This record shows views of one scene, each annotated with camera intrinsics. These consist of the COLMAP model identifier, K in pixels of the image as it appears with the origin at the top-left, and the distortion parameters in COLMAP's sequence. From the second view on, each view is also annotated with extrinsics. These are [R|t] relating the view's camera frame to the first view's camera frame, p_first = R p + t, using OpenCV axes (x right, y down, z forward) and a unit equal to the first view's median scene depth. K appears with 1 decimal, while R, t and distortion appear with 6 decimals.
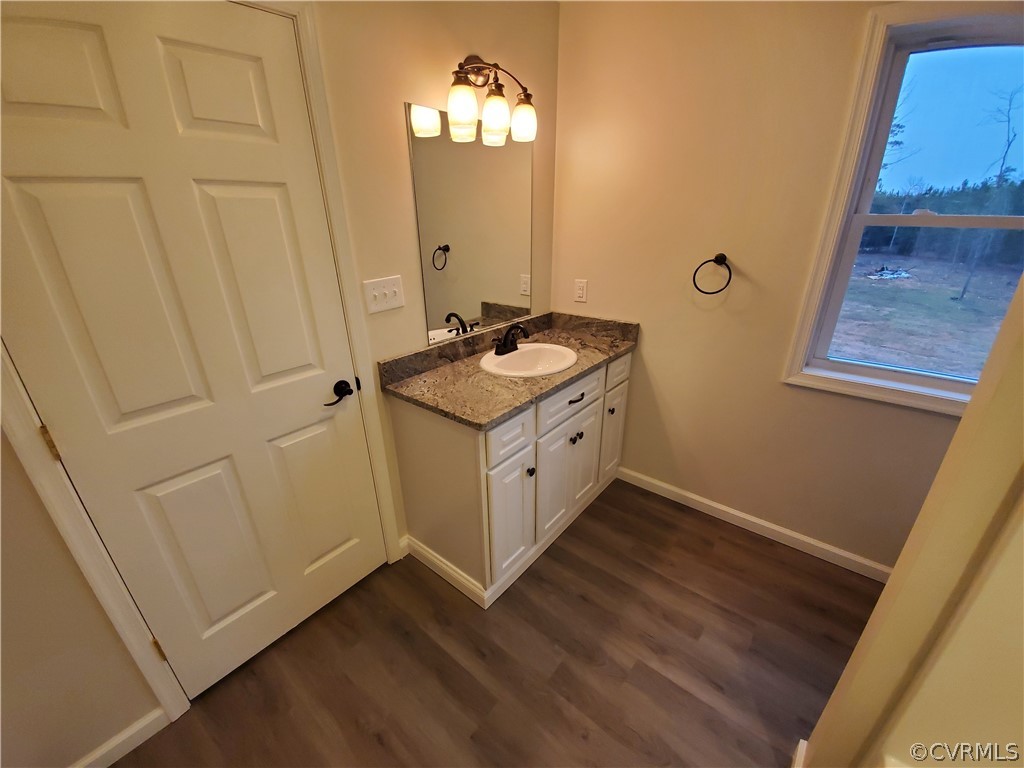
lens RADIAL K [[404.1, 0, 507.0], [0, 404.1, 390.3], [0, 0, 1]] dist [-0.001405, -0.010452]
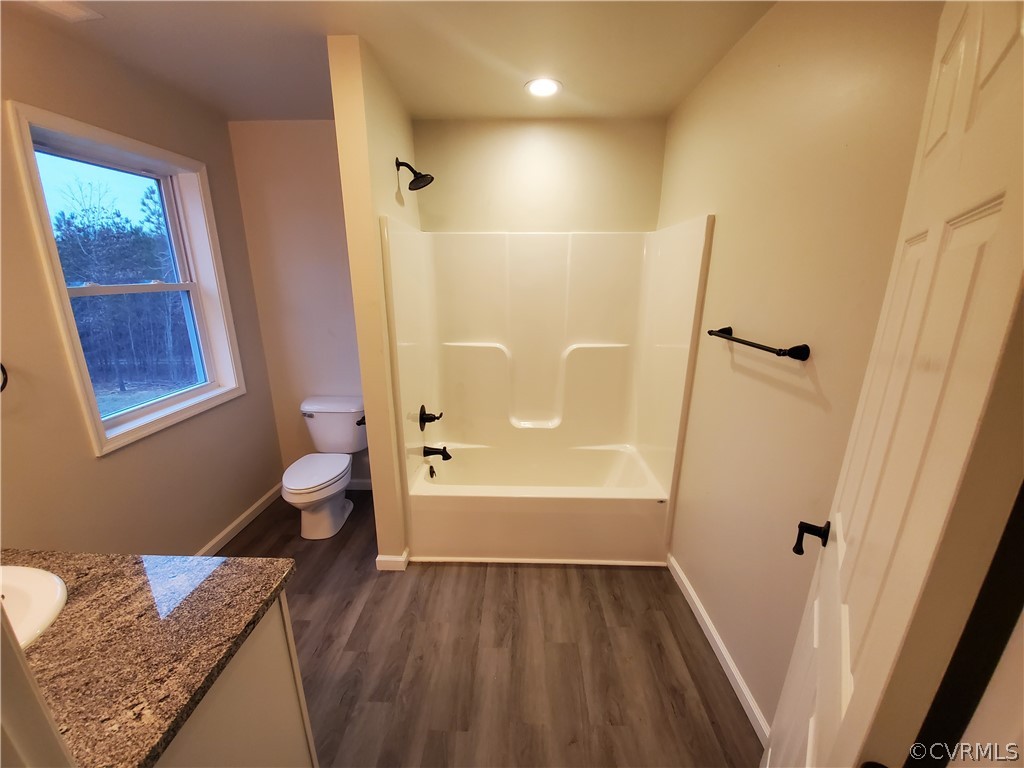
lens RADIAL K [[404.1, 0, 508.9], [0, 404.1, 390.2], [0, 0, 1]] dist [-0.001405, -0.010452]
pose [[-0.624037, -0.195402, 0.756569, -0.640700], [0.309941, 0.826906, 0.469216, -0.317657], [-0.717297, 0.527300, -0.455456, 0.720065]]
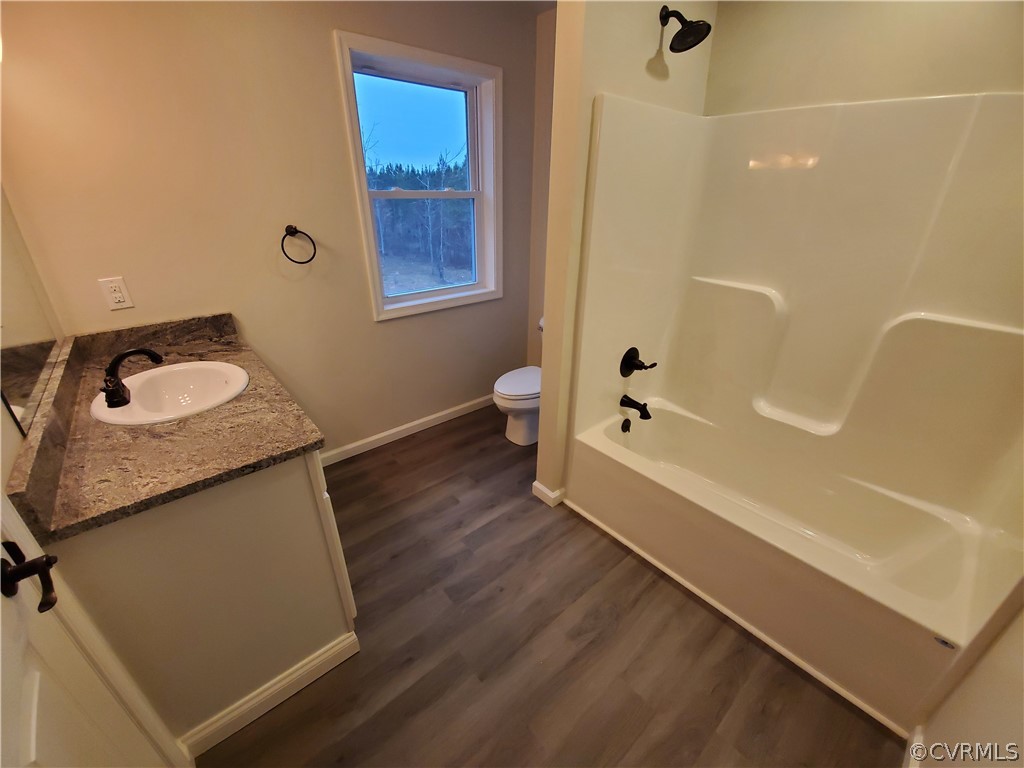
lens RADIAL K [[404.1, 0, 508.4], [0, 404.1, 392.6], [0, 0, 1]] dist [-0.001405, -0.010452]
pose [[0.165315, -0.414153, 0.895069, -0.561982], [0.372611, 0.866519, 0.332123, -0.104288], [-0.913144, 0.278608, 0.297567, 0.310280]]
